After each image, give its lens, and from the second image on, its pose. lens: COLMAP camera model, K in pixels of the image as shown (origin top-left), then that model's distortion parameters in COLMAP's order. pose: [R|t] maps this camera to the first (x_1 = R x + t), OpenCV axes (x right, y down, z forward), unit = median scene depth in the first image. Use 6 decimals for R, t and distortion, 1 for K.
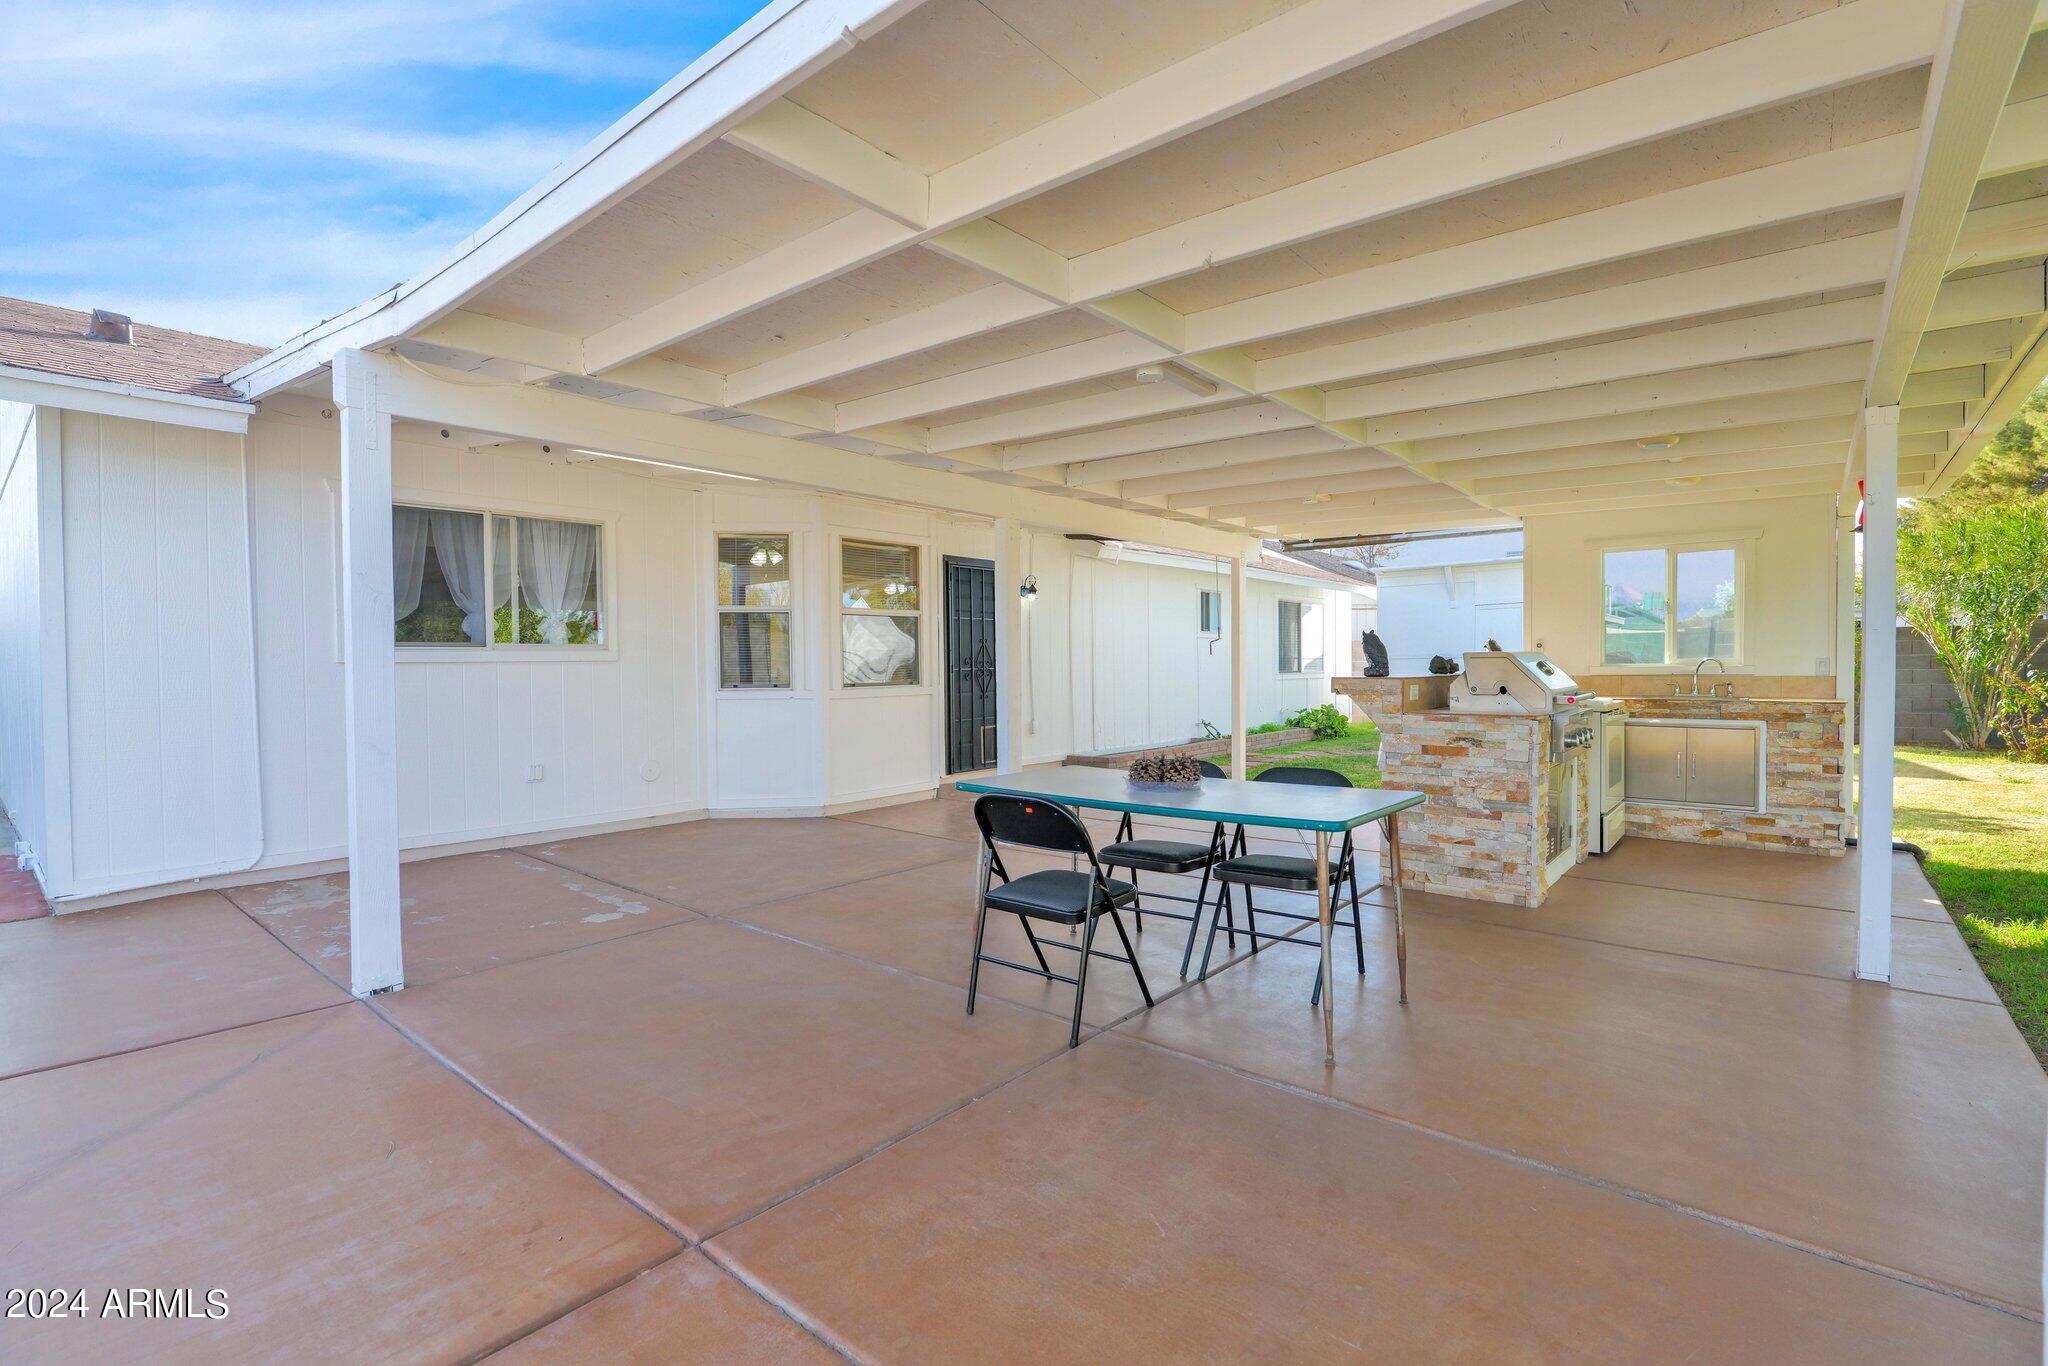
lens RADIAL K [[952.6, 0, 1006.9], [0, 952.6, 689.0], [0, 0, 1]] dist [-0.005897, -0.000515]
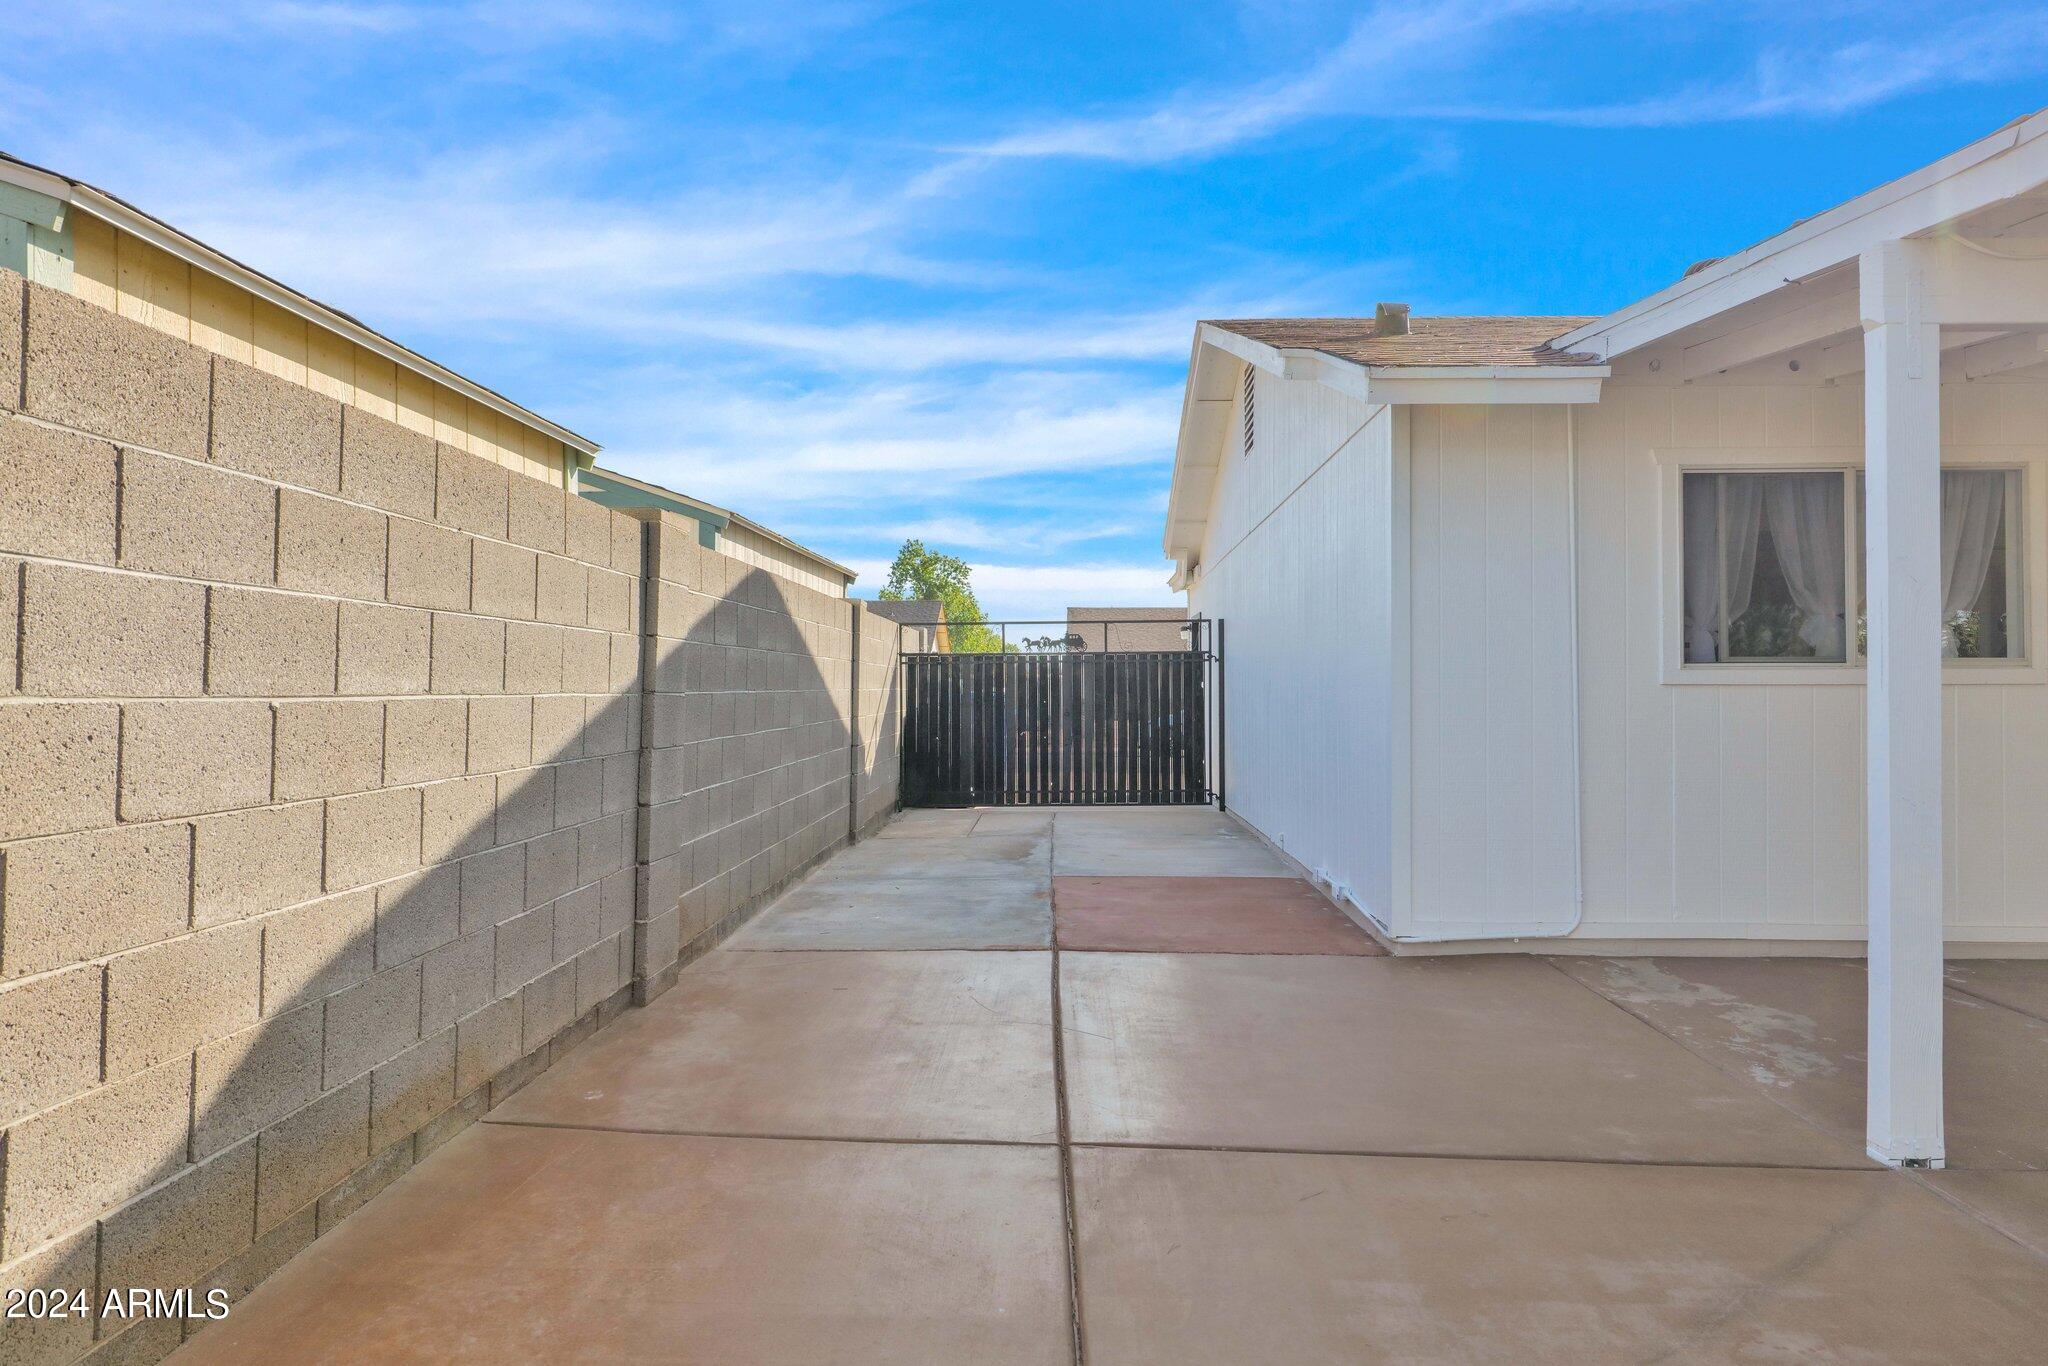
lens RADIAL K [[1301.3, 0, 1018.5], [0, 1301.3, 691.7], [0, 0, 1]] dist [-0.003415, -0.002916]
pose [[0.618987, 0.013452, -0.785286, -0.243761], [-0.030118, 0.999524, -0.006618, 0.001001], [0.784823, 0.027748, 0.619098, -0.077934]]
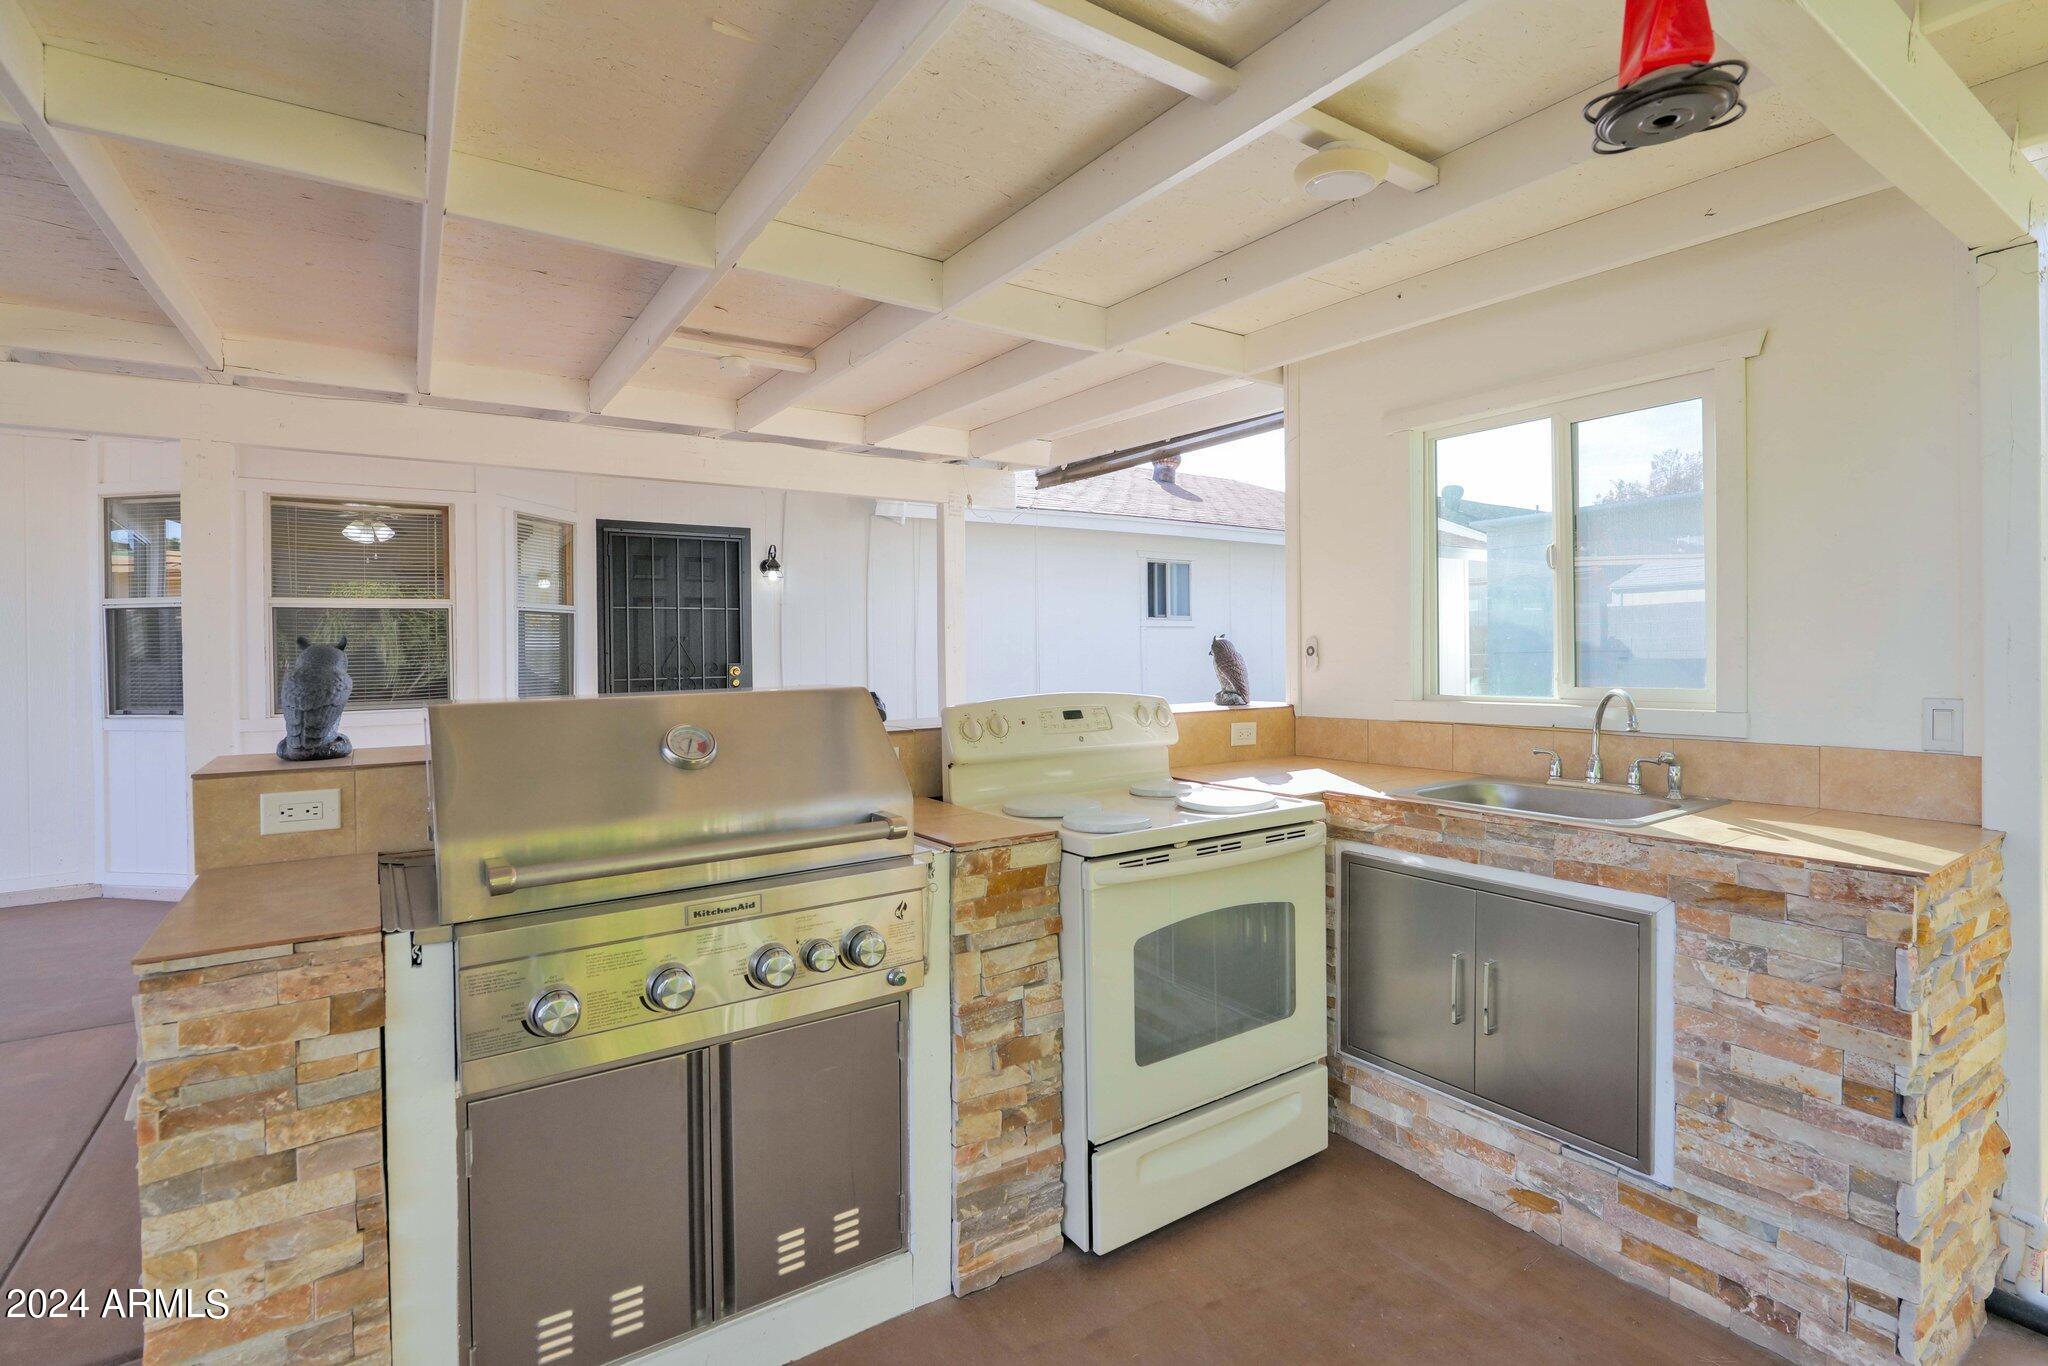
lens RADIAL K [[952.6, 0, 1036.7], [0, 952.6, 666.7], [0, 0, 1]] dist [-0.005897, -0.000515]
pose [[0.963401, 0.001598, -0.268059, 0.683192], [-0.003464, 0.999973, -0.006488, -0.042747], [0.268041, 0.007179, 0.963381, 0.636349]]
